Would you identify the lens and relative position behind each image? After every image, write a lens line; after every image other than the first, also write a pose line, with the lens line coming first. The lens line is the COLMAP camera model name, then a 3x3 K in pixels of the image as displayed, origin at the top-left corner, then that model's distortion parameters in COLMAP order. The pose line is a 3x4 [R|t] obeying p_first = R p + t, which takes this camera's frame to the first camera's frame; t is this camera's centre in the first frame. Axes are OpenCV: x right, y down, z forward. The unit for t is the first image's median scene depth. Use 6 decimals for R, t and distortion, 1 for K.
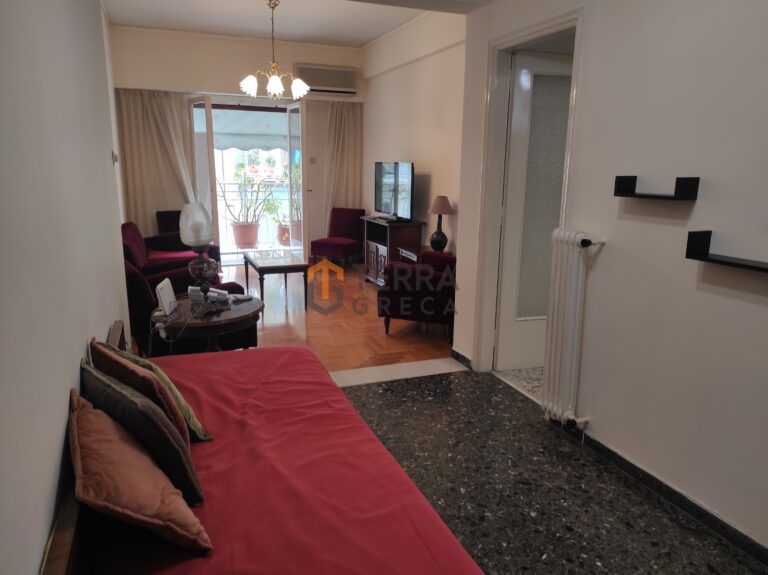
lens RADIAL K [[559.3, 0, 384.0], [0, 559.3, 287.5], [0, 0, 1]] dist [-0.000977, -0.001258]
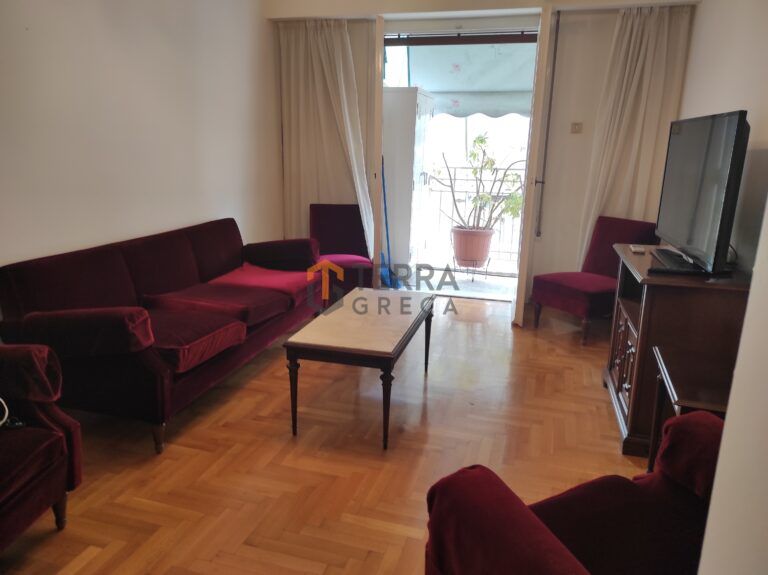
lens RADIAL K [[561.9, 0, 384.0], [0, 561.9, 287.5], [0, 0, 1]] dist [0.031619, -0.000377]
pose [[0.792952, 0.154456, -0.589381, 0.073825], [-0.142784, 0.987505, 0.066689, -0.082654], [0.592317, 0.031273, 0.805098, 0.446355]]
